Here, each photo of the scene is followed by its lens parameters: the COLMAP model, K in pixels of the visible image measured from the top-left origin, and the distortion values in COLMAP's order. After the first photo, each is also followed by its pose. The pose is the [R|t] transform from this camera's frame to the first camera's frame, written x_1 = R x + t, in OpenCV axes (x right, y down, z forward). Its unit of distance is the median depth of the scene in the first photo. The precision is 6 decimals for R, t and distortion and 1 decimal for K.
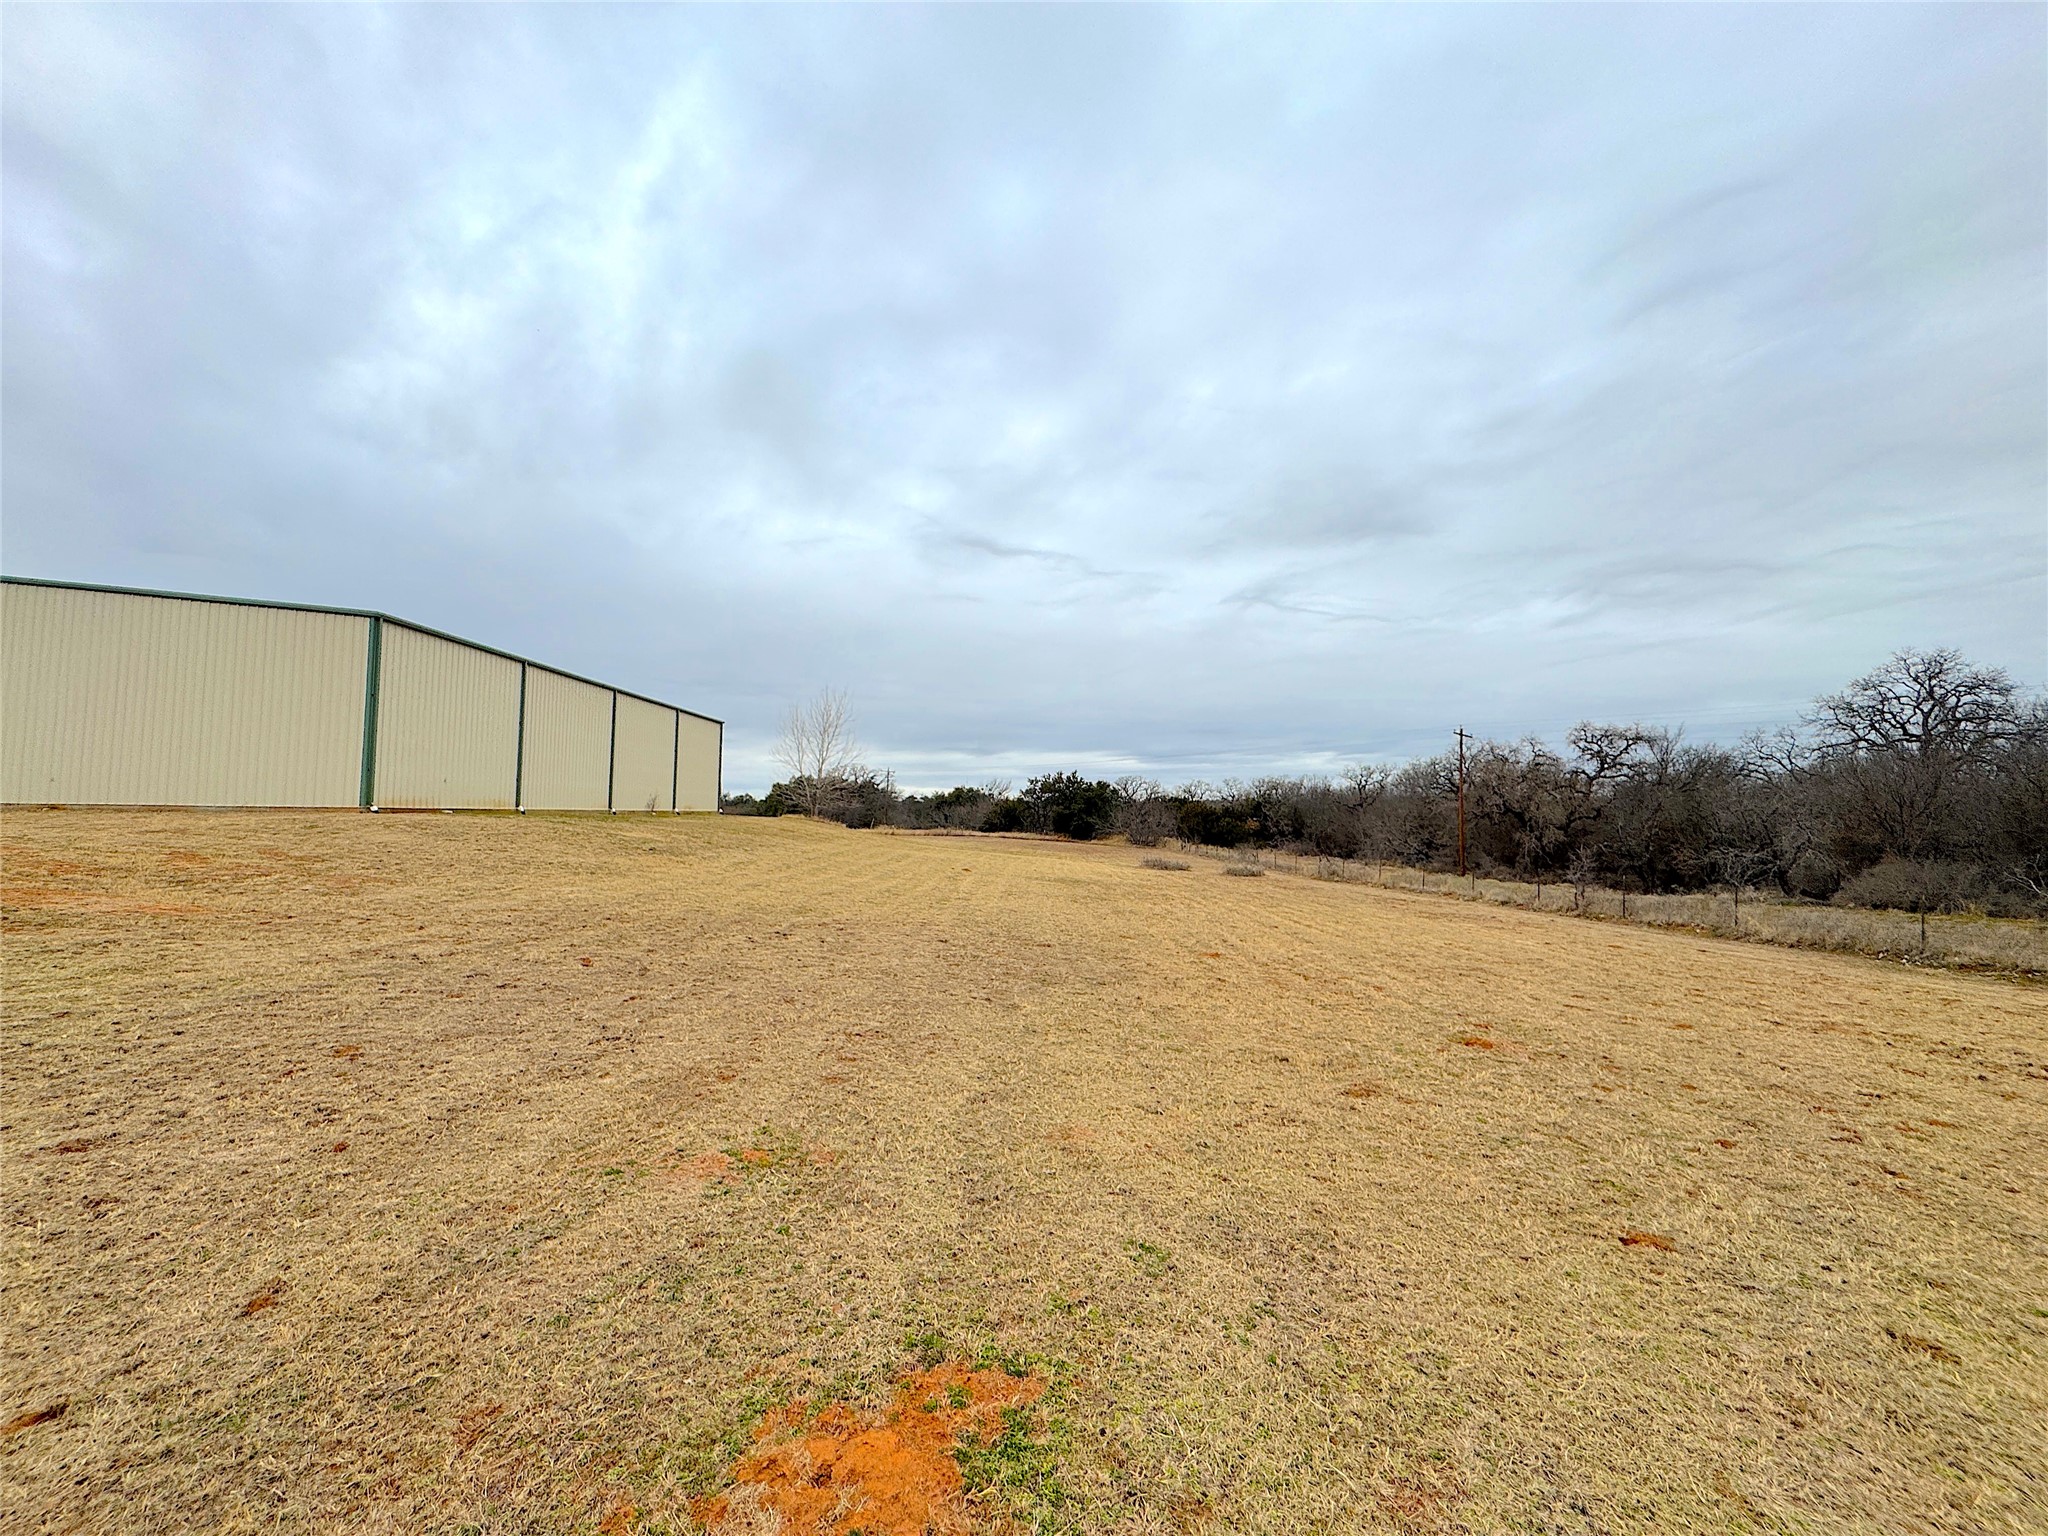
lens RADIAL K [[844.6, 0, 1038.2], [0, 844.6, 769.7], [0, 0, 1]] dist [0.002567, 0.000649]
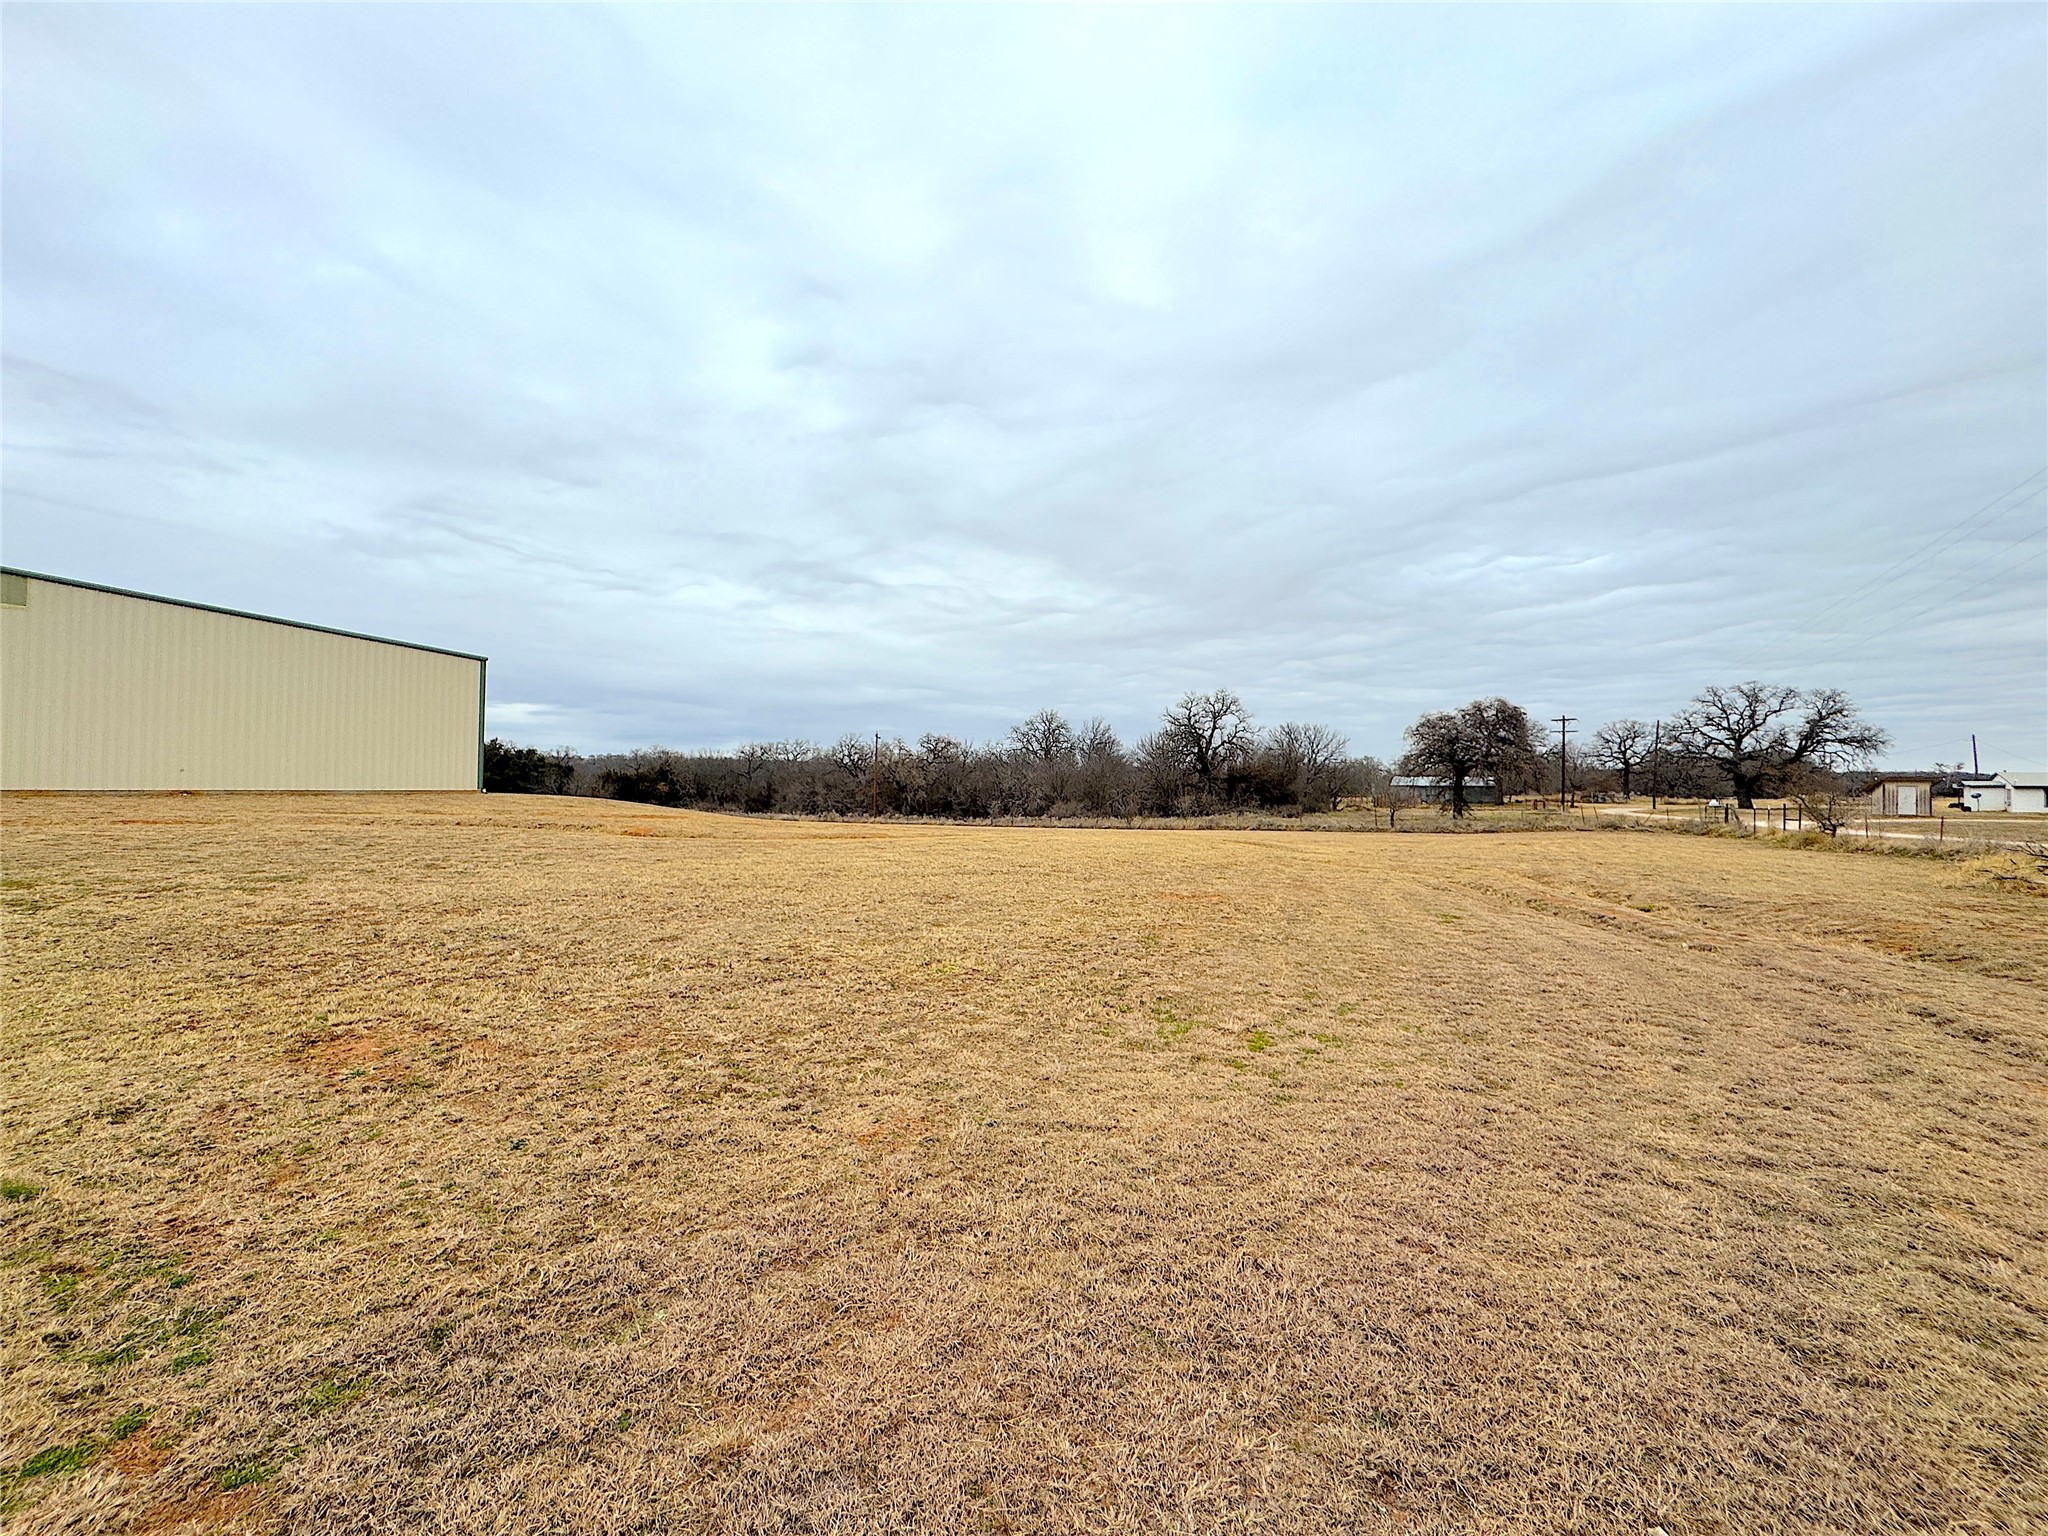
lens RADIAL K [[844.6, 0, 1024.9], [0, 844.6, 768.7], [0, 0, 1]] dist [0.002567, 0.000649]
pose [[0.622852, 0.007915, 0.782299, -0.742884], [-0.046151, 0.998579, 0.026641, -0.041566], [-0.780977, -0.052697, 0.622333, -0.359743]]
